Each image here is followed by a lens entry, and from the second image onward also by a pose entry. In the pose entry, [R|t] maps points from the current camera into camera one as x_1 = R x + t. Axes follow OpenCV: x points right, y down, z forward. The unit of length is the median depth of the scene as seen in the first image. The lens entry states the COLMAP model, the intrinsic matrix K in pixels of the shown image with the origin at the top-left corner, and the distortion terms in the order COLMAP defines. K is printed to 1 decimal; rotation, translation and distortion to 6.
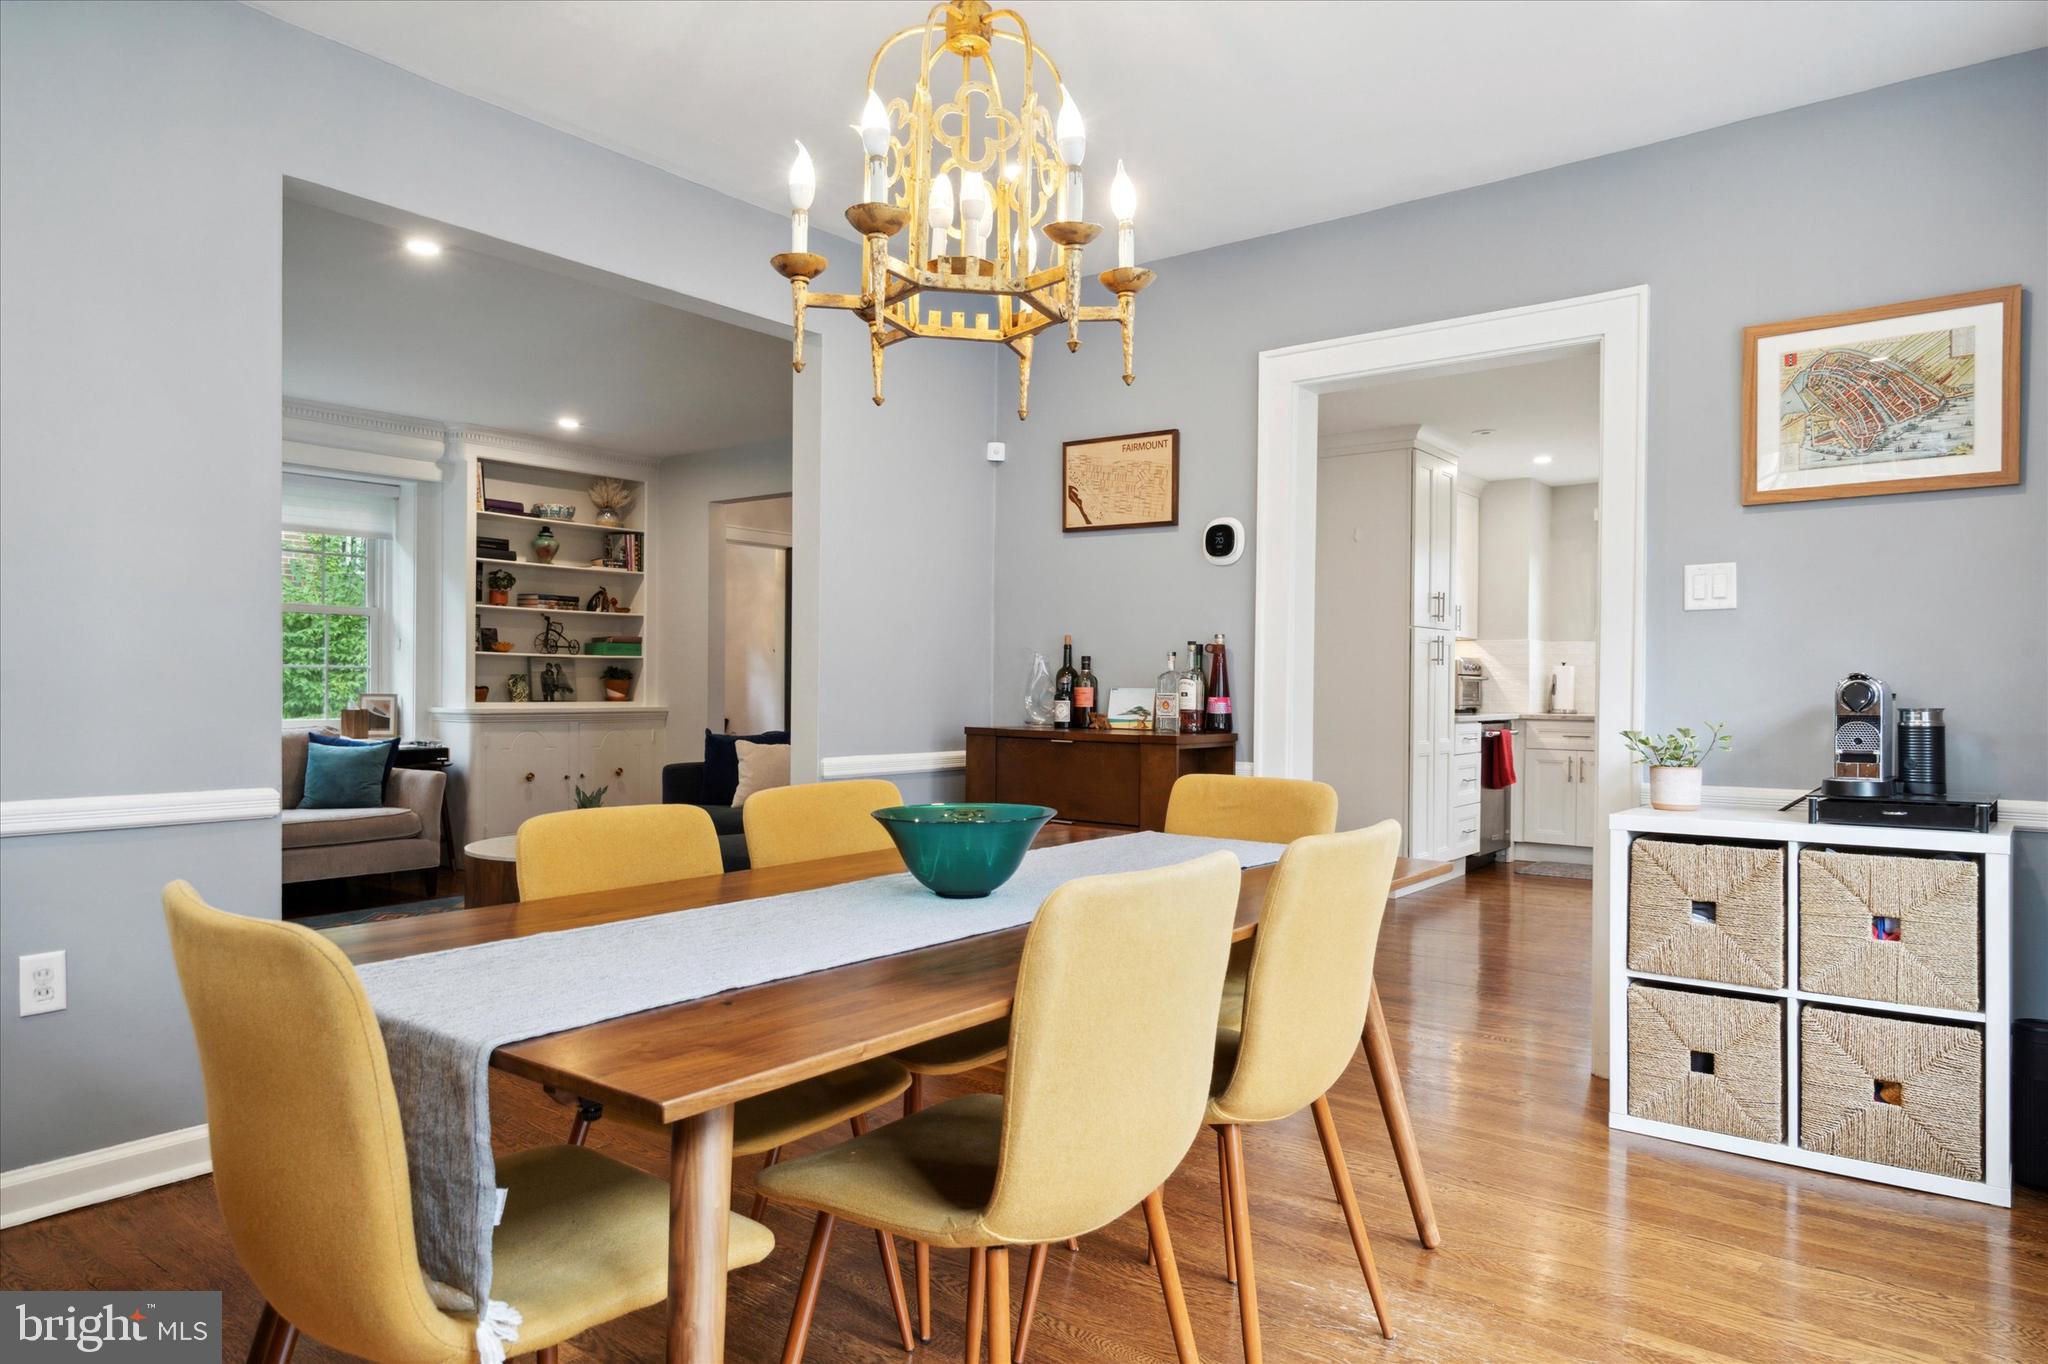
lens RADIAL K [[1222.0, 0, 1028.1], [0, 1222.0, 697.2], [0, 0, 1]] dist [0.004597, 0.002150]
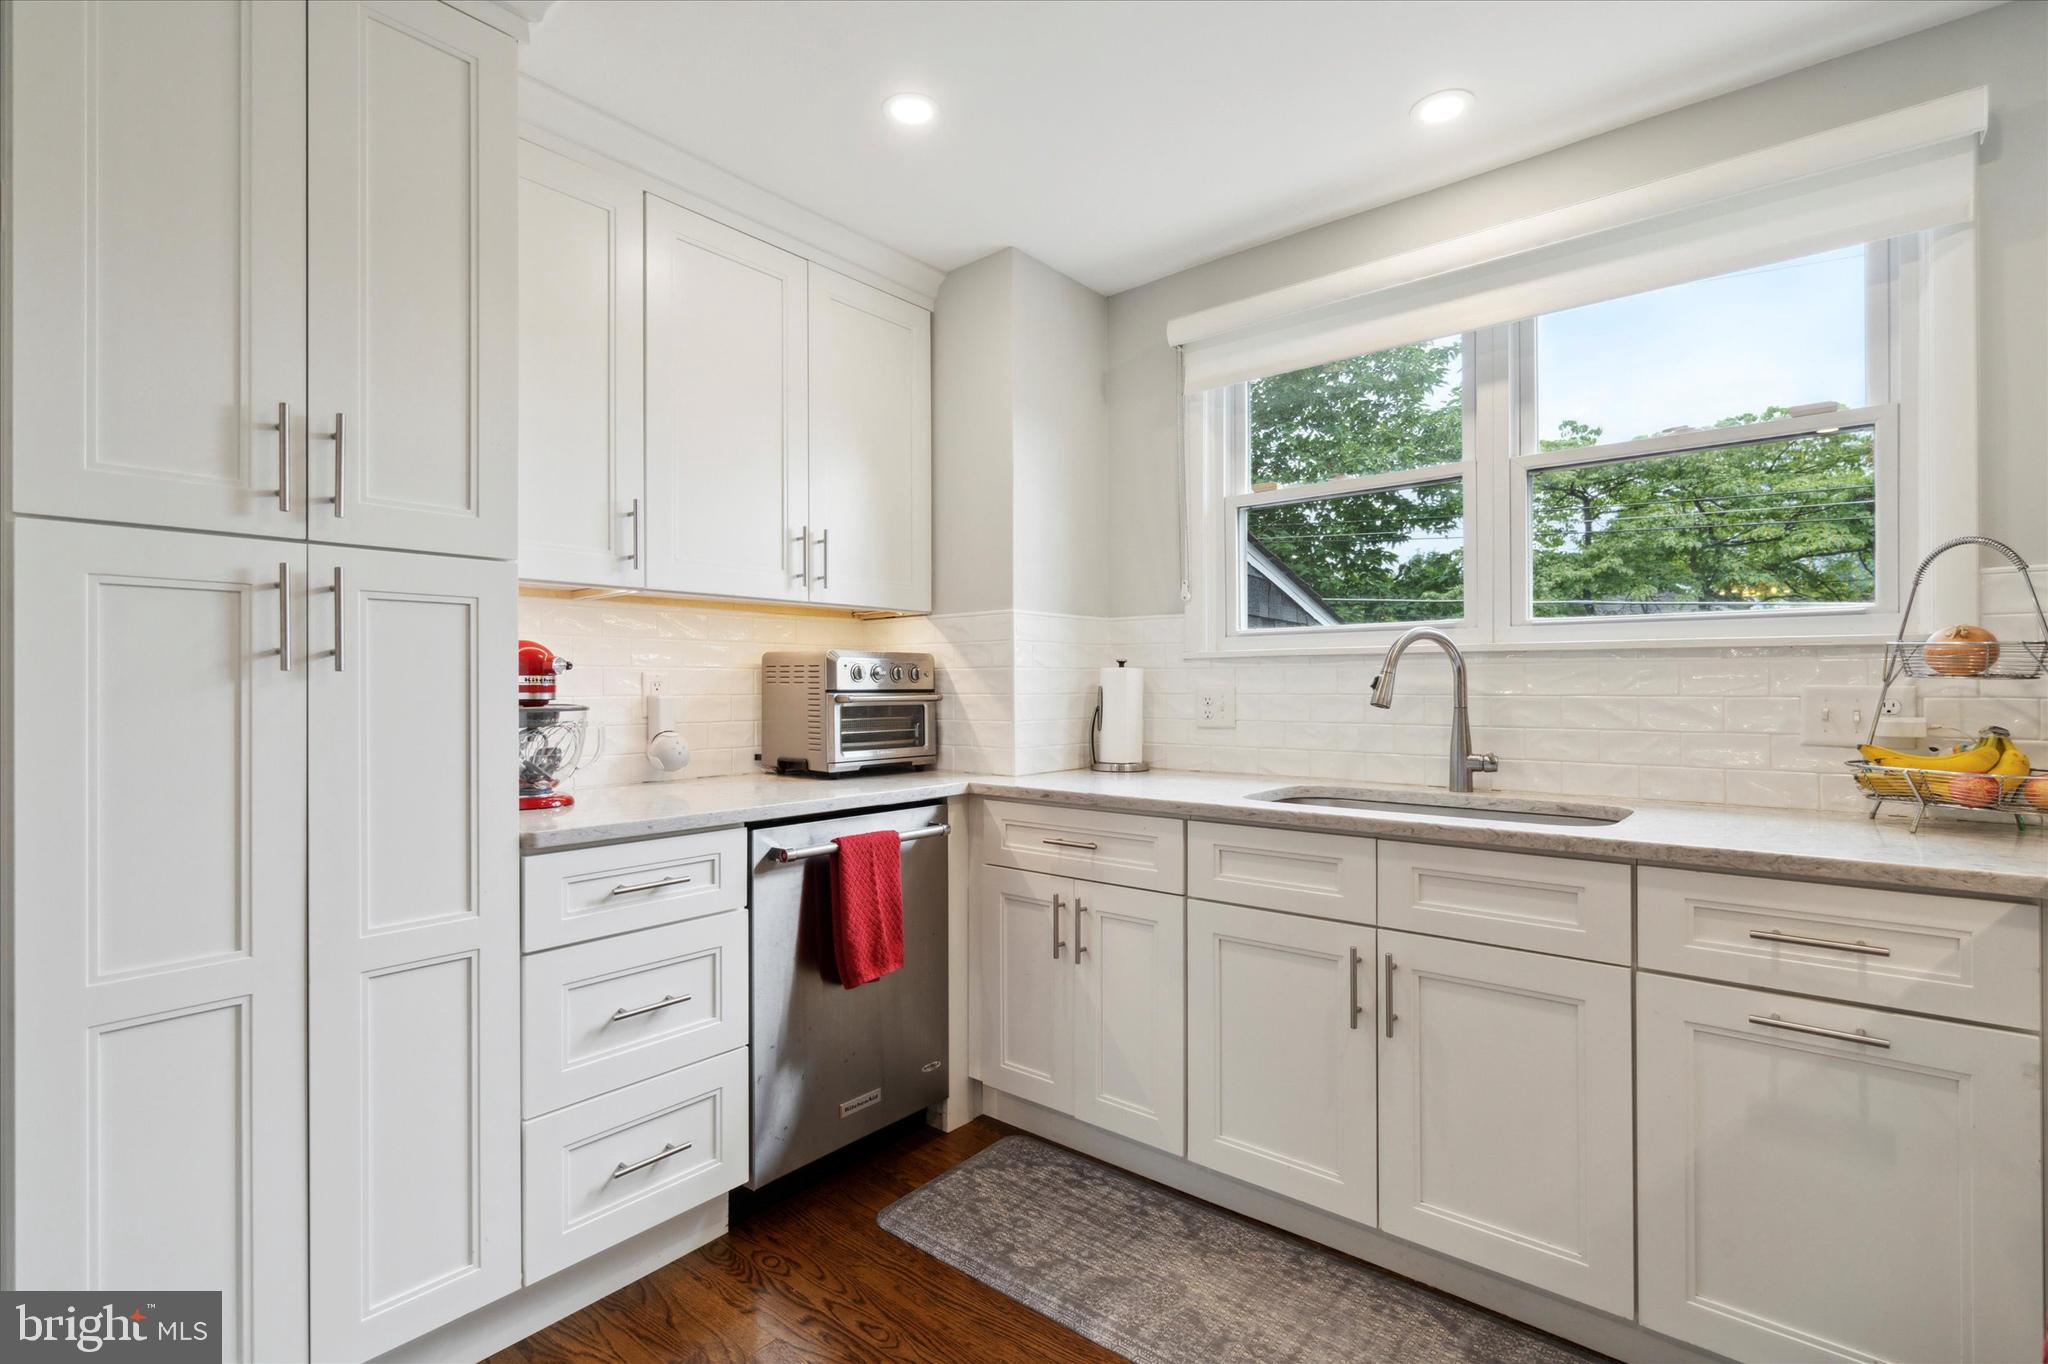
lens RADIAL K [[941.4, 0, 1021.0], [0, 941.4, 684.1], [0, 0, 1]] dist [-0.001177, 0.000067]
pose [[0.999703, -0.012418, -0.020981, 0.431108], [0.012206, 0.999873, -0.010205, -0.017014], [0.021105, 0.009946, 0.999728, 0.677908]]
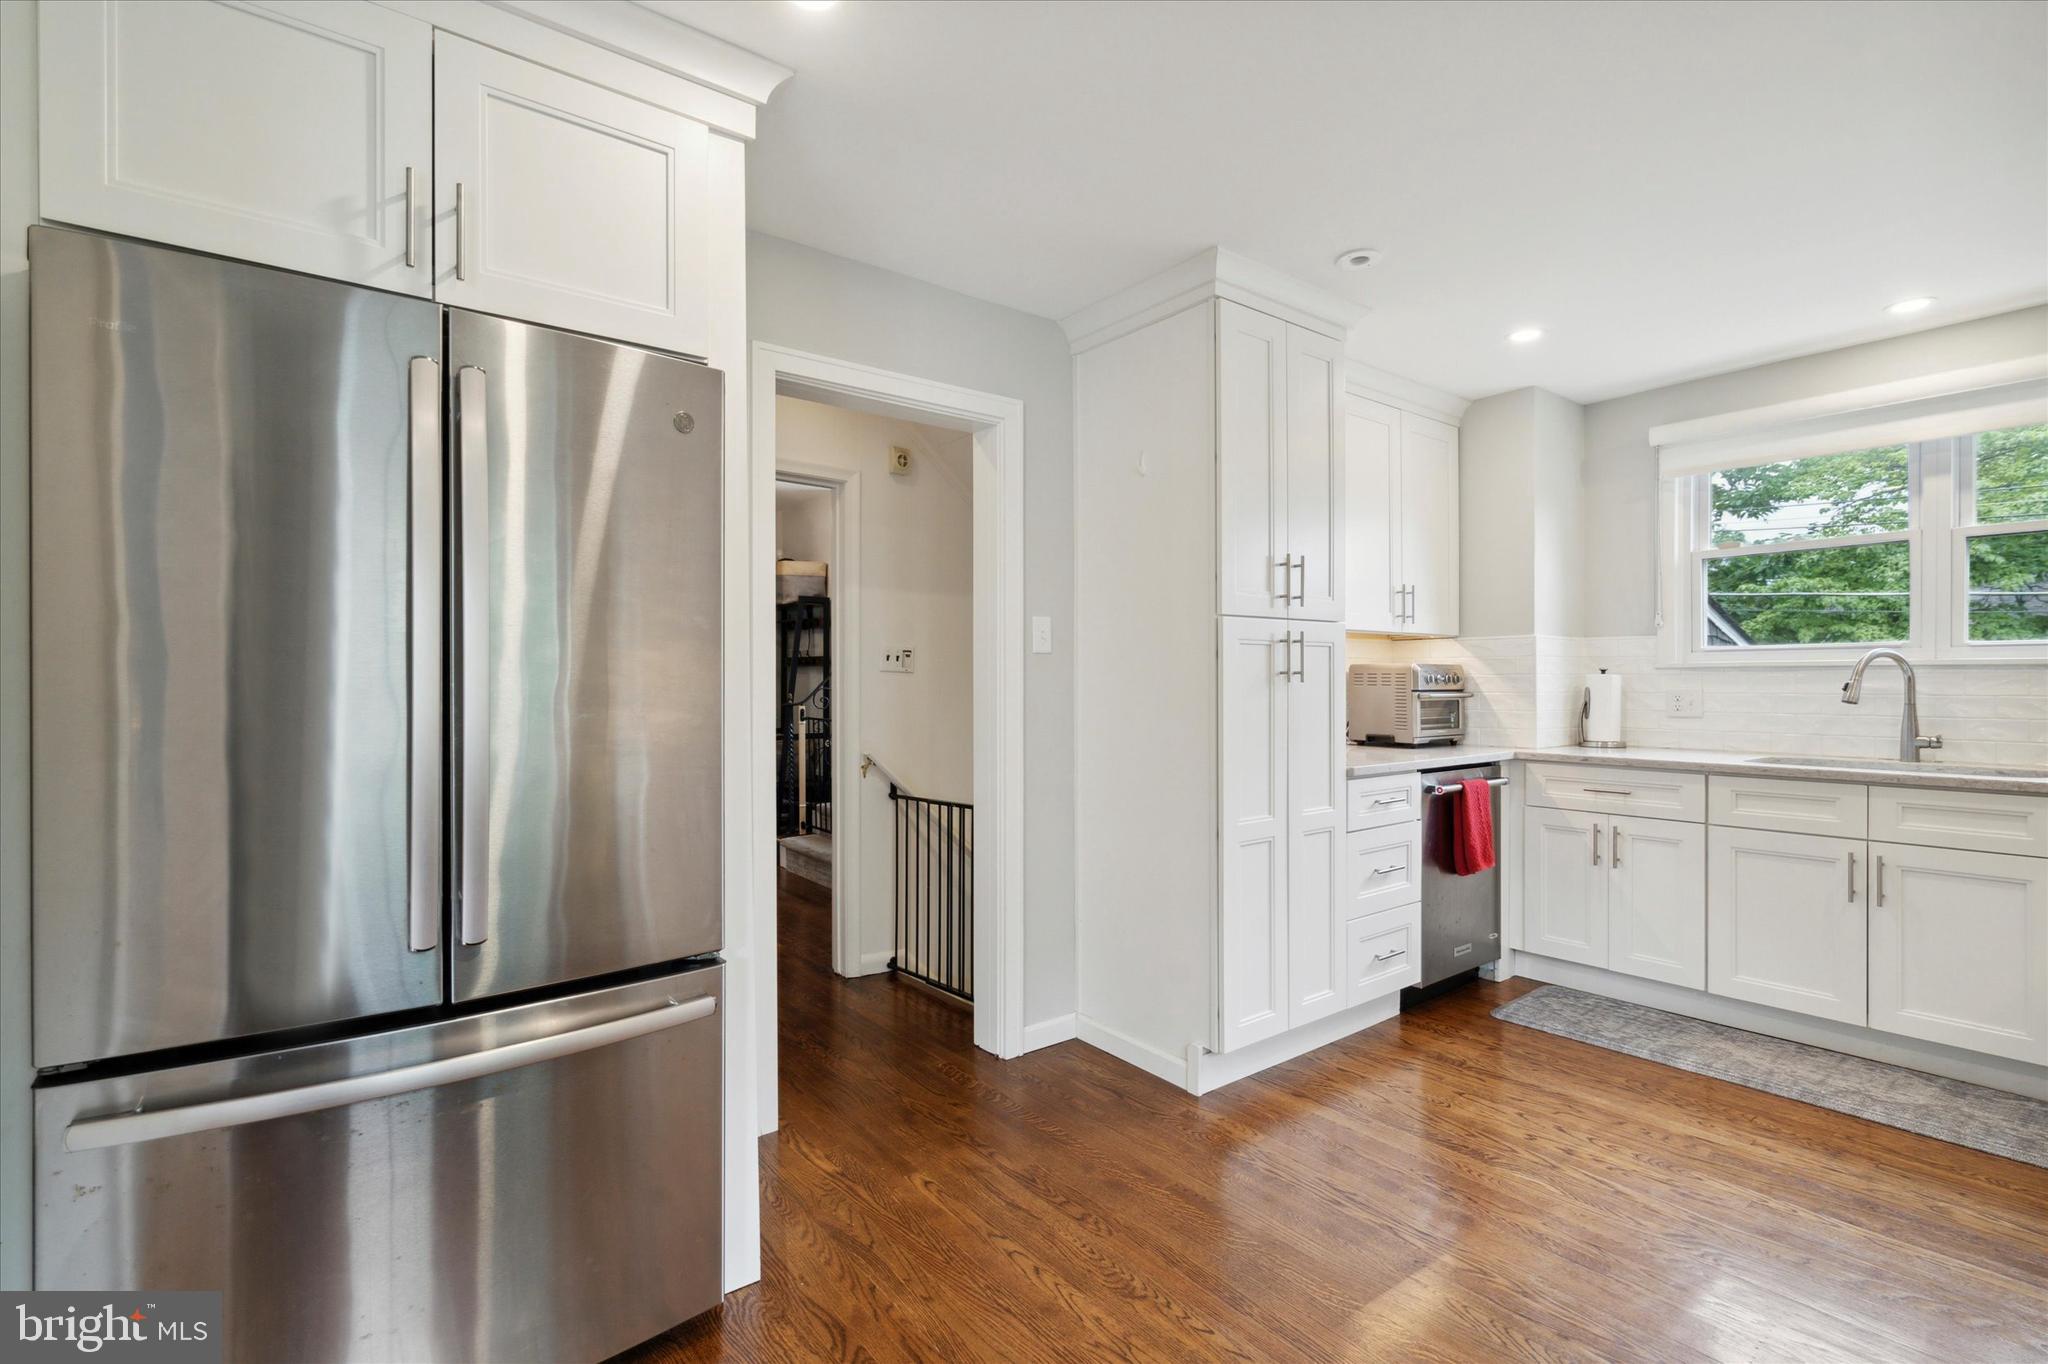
lens RADIAL K [[941.4, 0, 1019.7], [0, 941.4, 687.8], [0, 0, 1]] dist [-0.001177, 0.000067]
pose [[0.970368, -0.009382, -0.241451, 0.271620], [0.008979, 0.999956, -0.002767, -0.020836], [0.241467, 0.000517, 0.970409, 0.461611]]
